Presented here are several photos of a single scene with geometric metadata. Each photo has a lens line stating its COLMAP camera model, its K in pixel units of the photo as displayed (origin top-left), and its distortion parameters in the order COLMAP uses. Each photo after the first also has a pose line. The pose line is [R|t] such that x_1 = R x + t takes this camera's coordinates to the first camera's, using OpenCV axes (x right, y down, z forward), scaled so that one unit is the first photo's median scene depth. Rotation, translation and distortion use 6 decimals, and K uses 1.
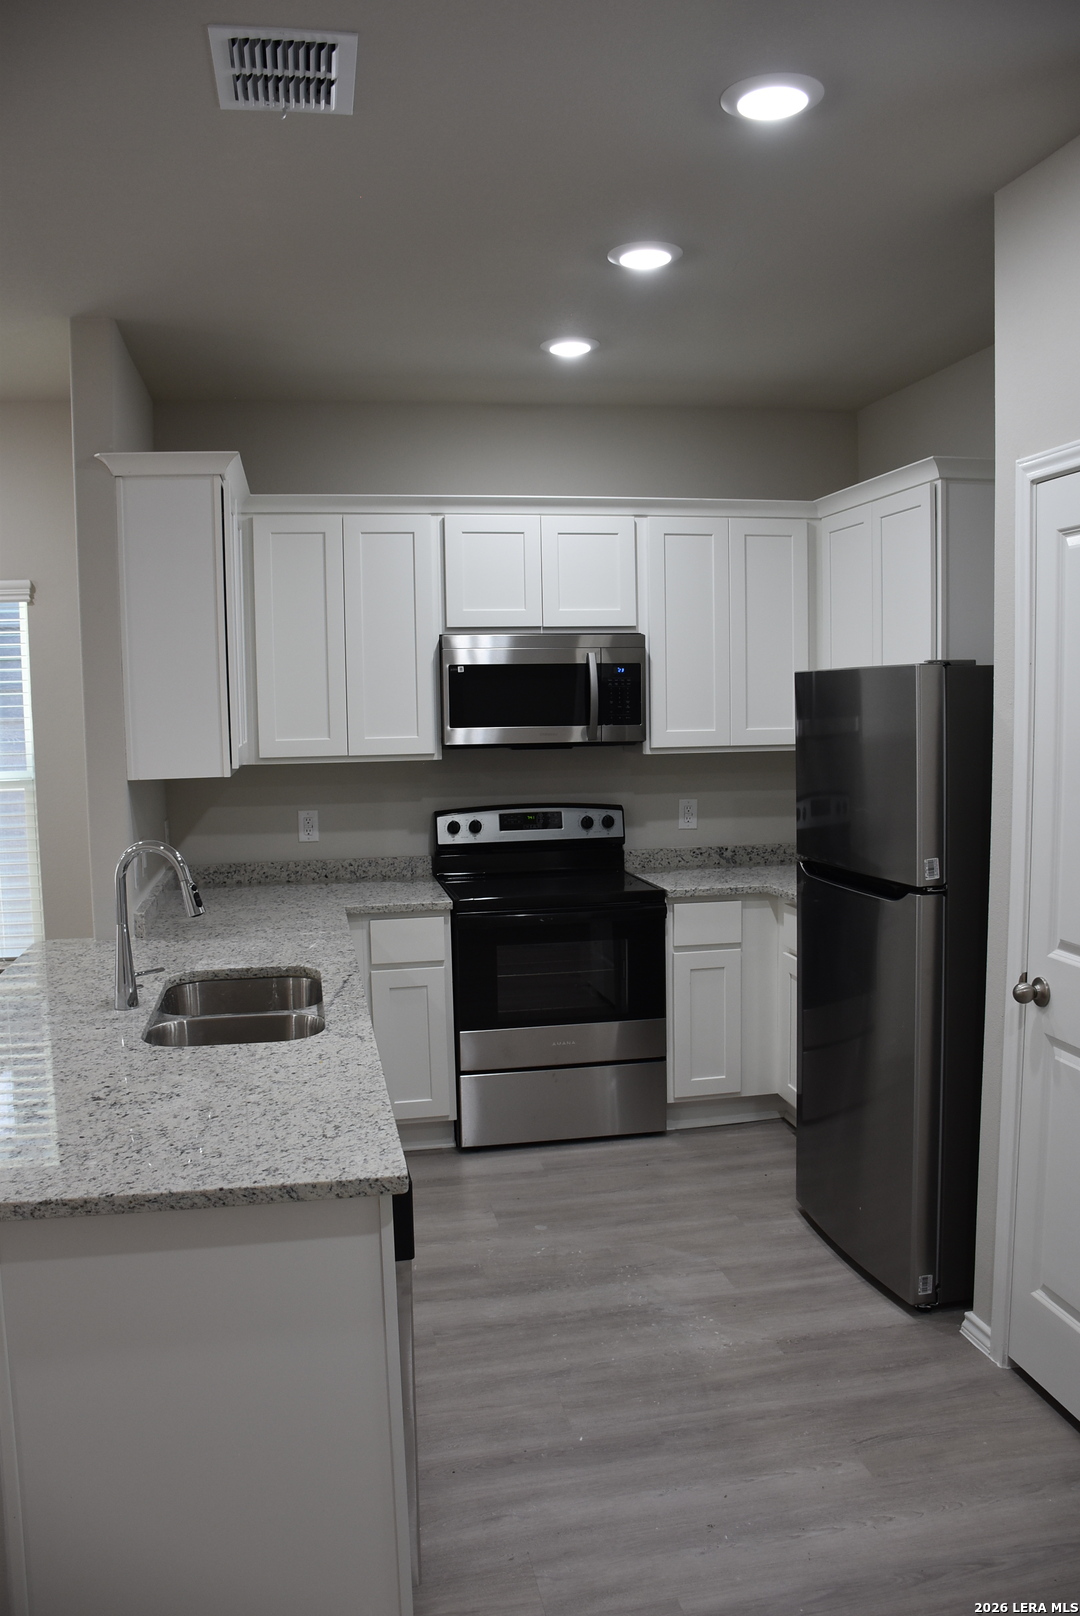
lens RADIAL K [[1275.8, 0, 517.8], [0, 1275.8, 808.8], [0, 0, 1]] dist [-0.152703, 0.100373]
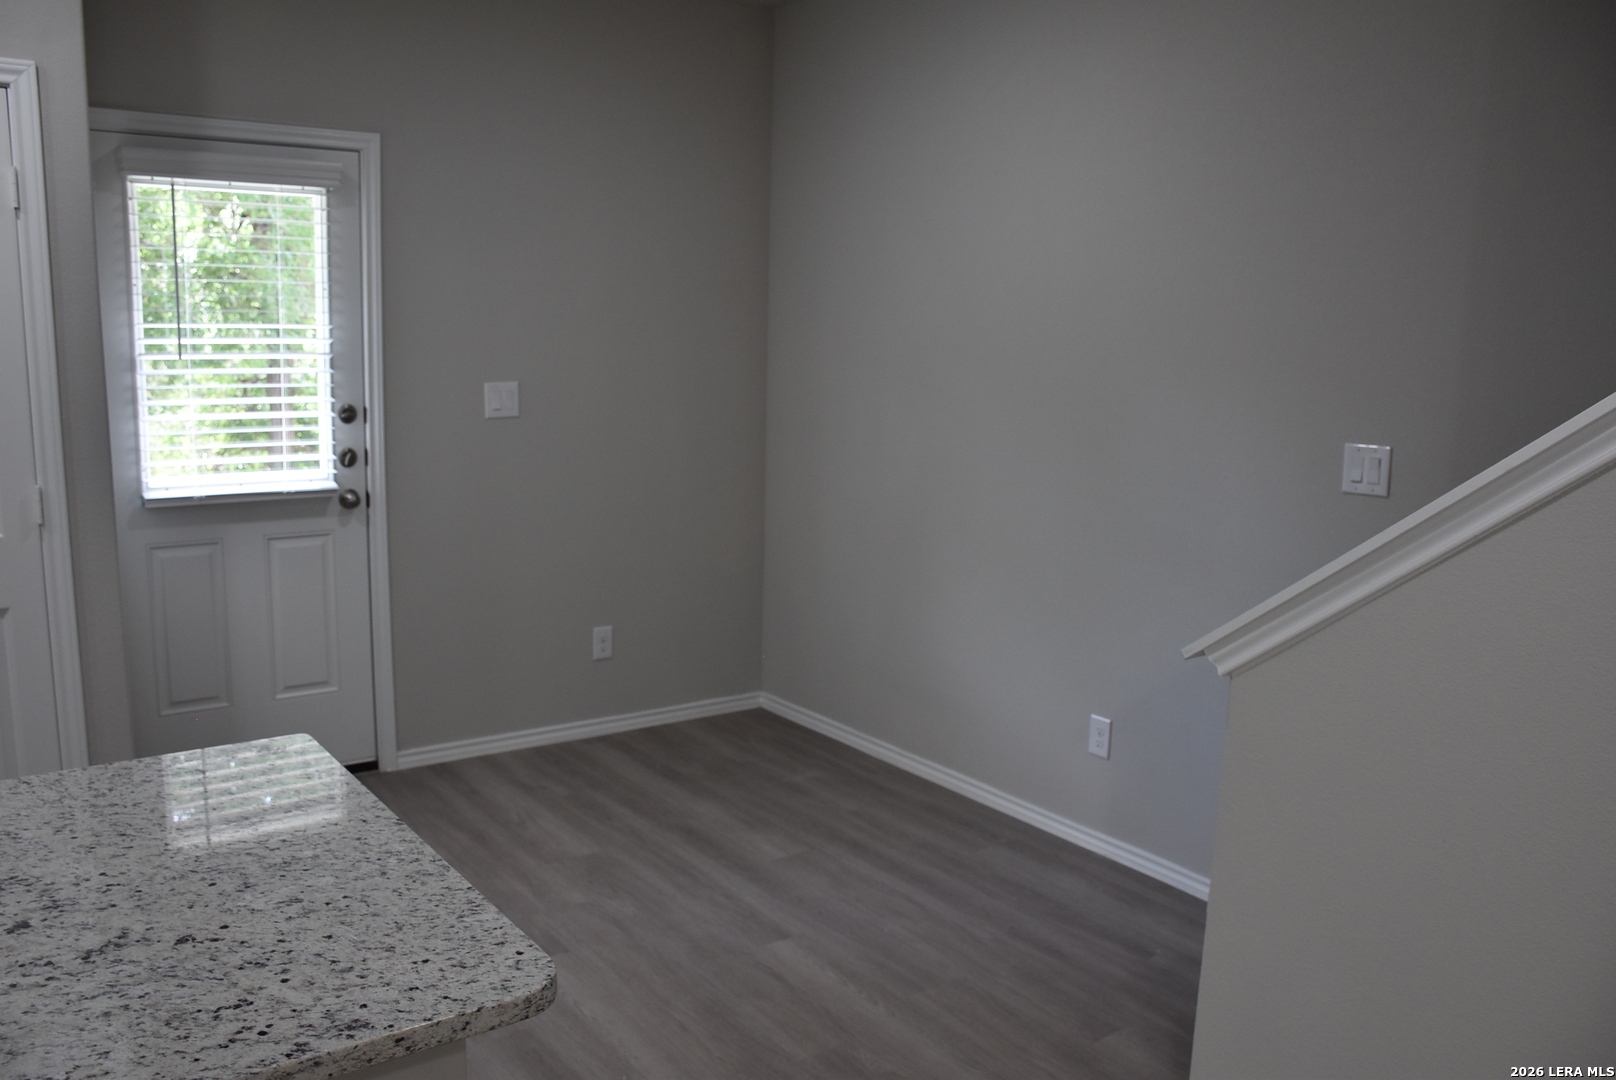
lens RADIAL K [[1315.8, 0, 808.0], [0, 1315.8, 540.0], [0, 0, 1]] dist [-0.115745, 0.099737]
pose [[-0.448076, -0.145727, 0.882038, -0.508404], [0.062059, 0.979175, 0.193301, -0.024390], [-0.891839, 0.141352, -0.429701, 0.441107]]
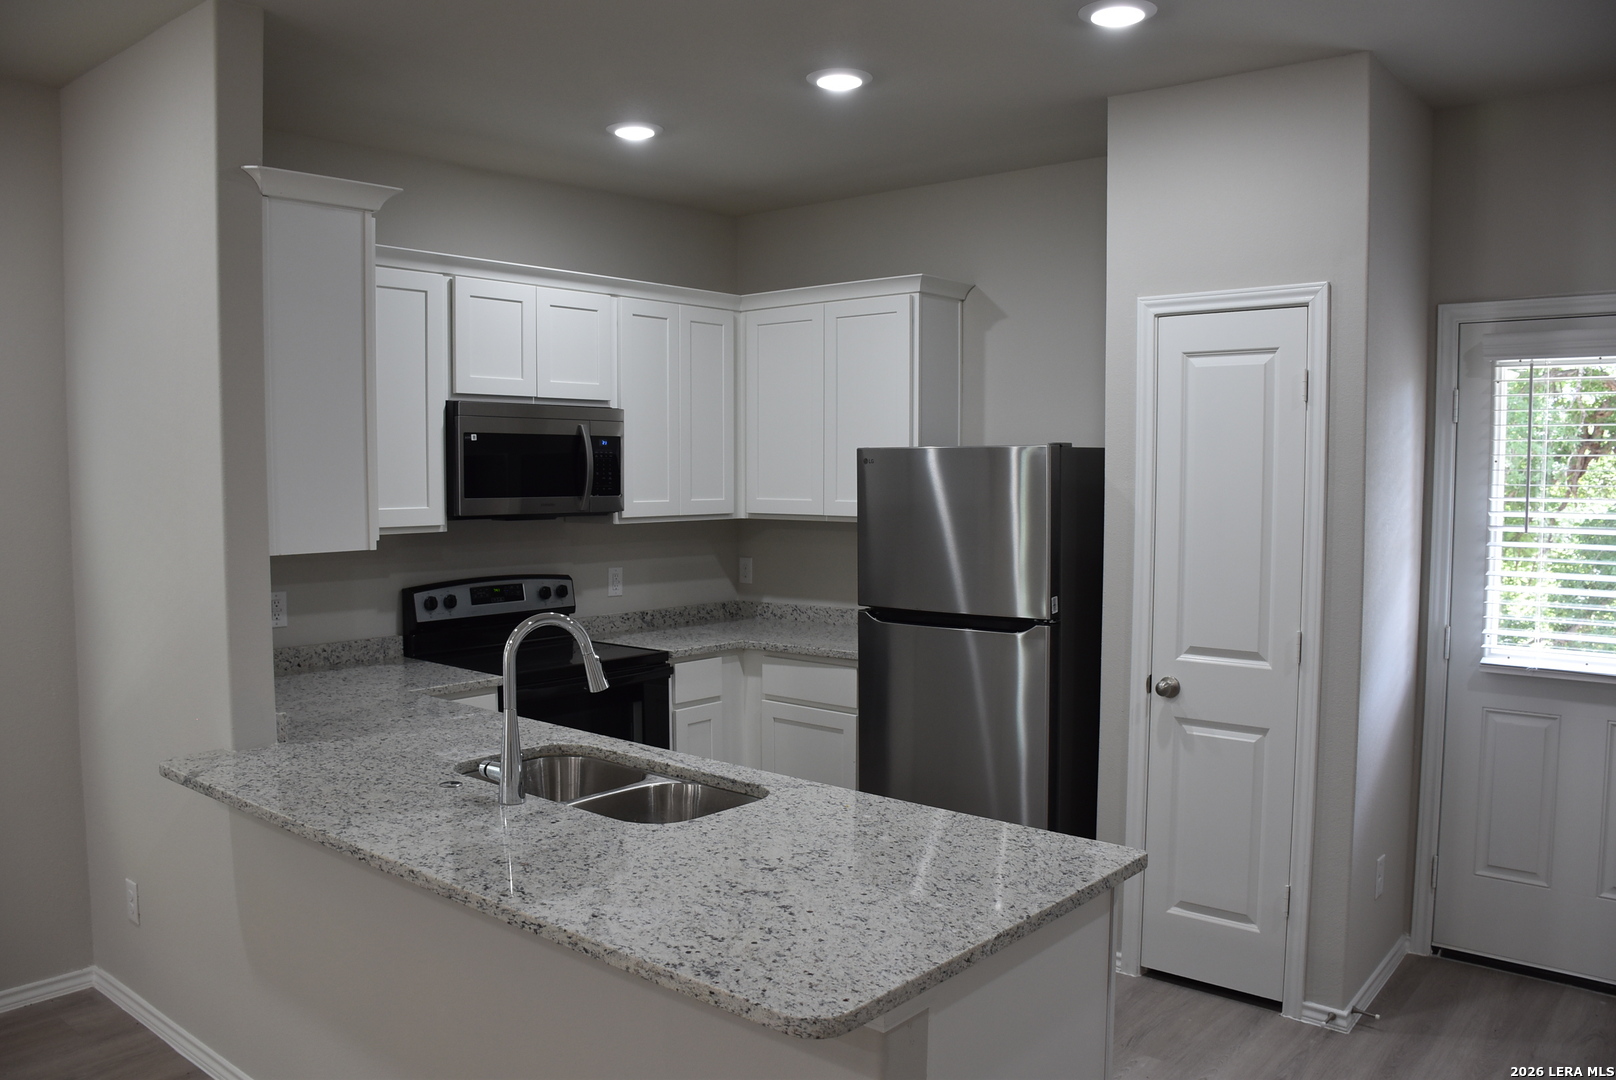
lens RADIAL K [[1275.8, 0, 808.0], [0, 1275.8, 540.0], [0, 0, 1]] dist [-0.152703, 0.100373]
pose [[0.770787, -0.017145, 0.636863, -0.459170], [0.041593, 0.998859, -0.023449, 0.001069], [-0.635734, 0.044563, 0.770621, 0.106252]]
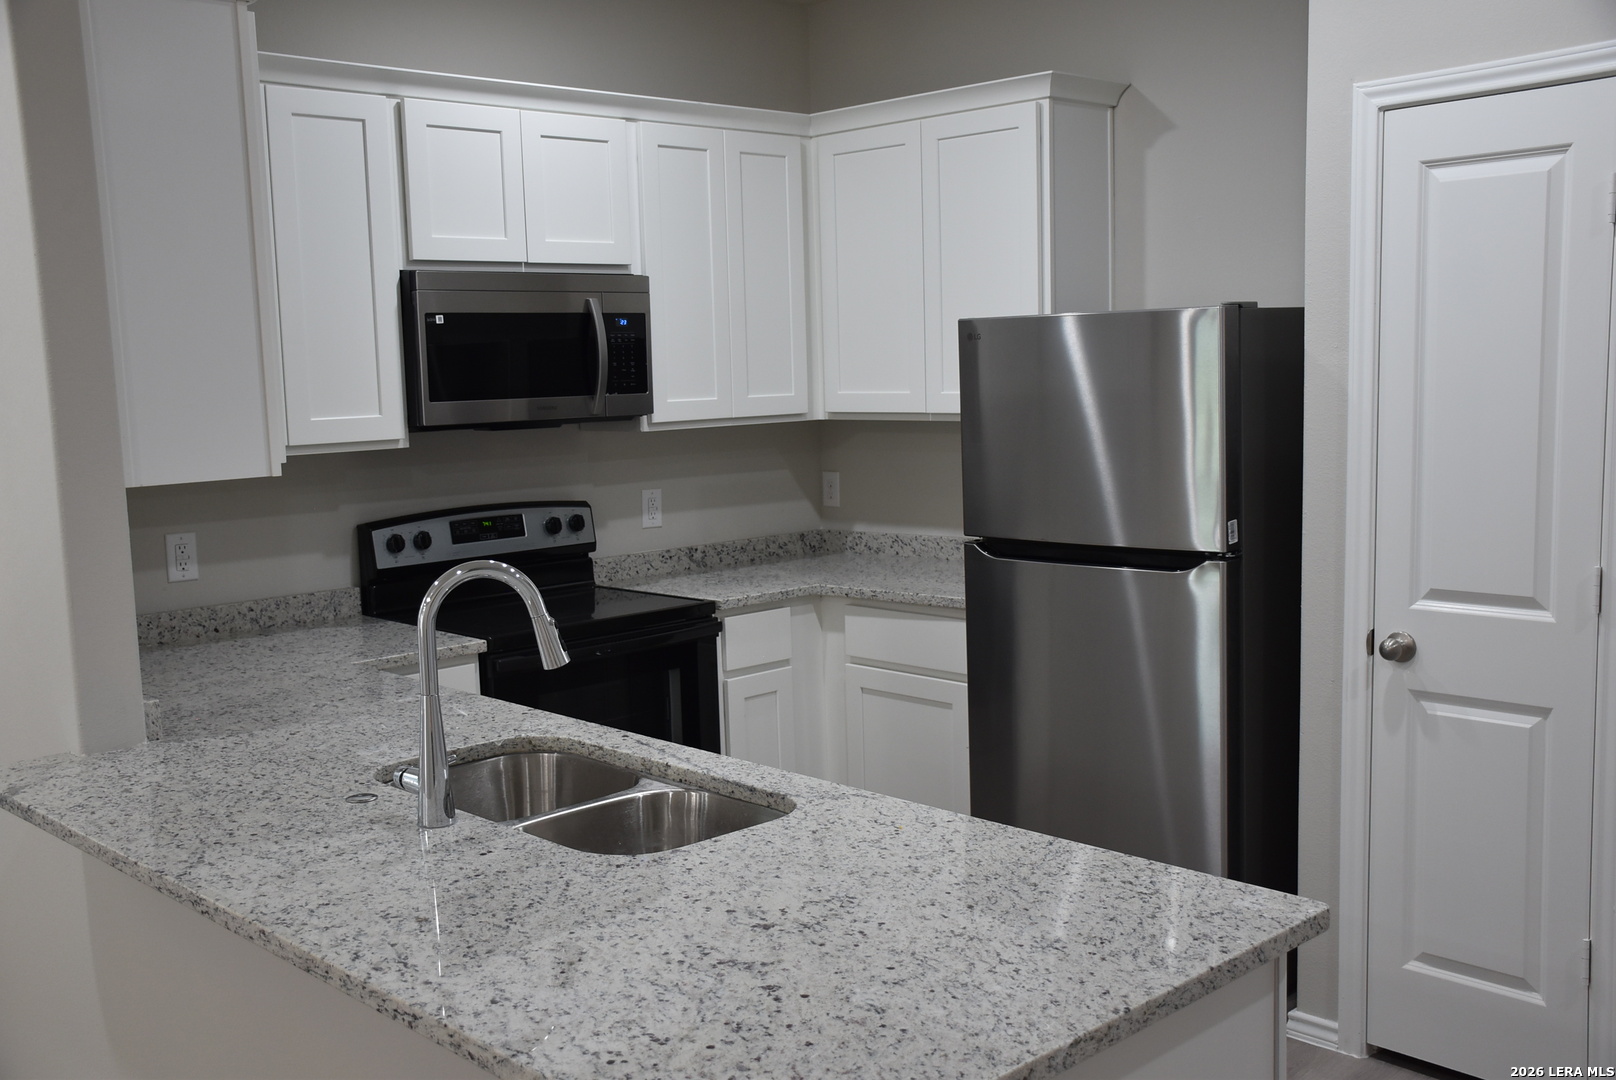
lens RADIAL K [[1636.3, 0, 805.7], [0, 1636.3, 545.7], [0, 0, 1]] dist [-0.060944, 0.214186]
pose [[0.829642, -0.069466, 0.553957, -0.390128], [0.061760, 0.997559, 0.032599, 0.000122], [-0.554869, 0.007167, 0.831907, 0.124645]]
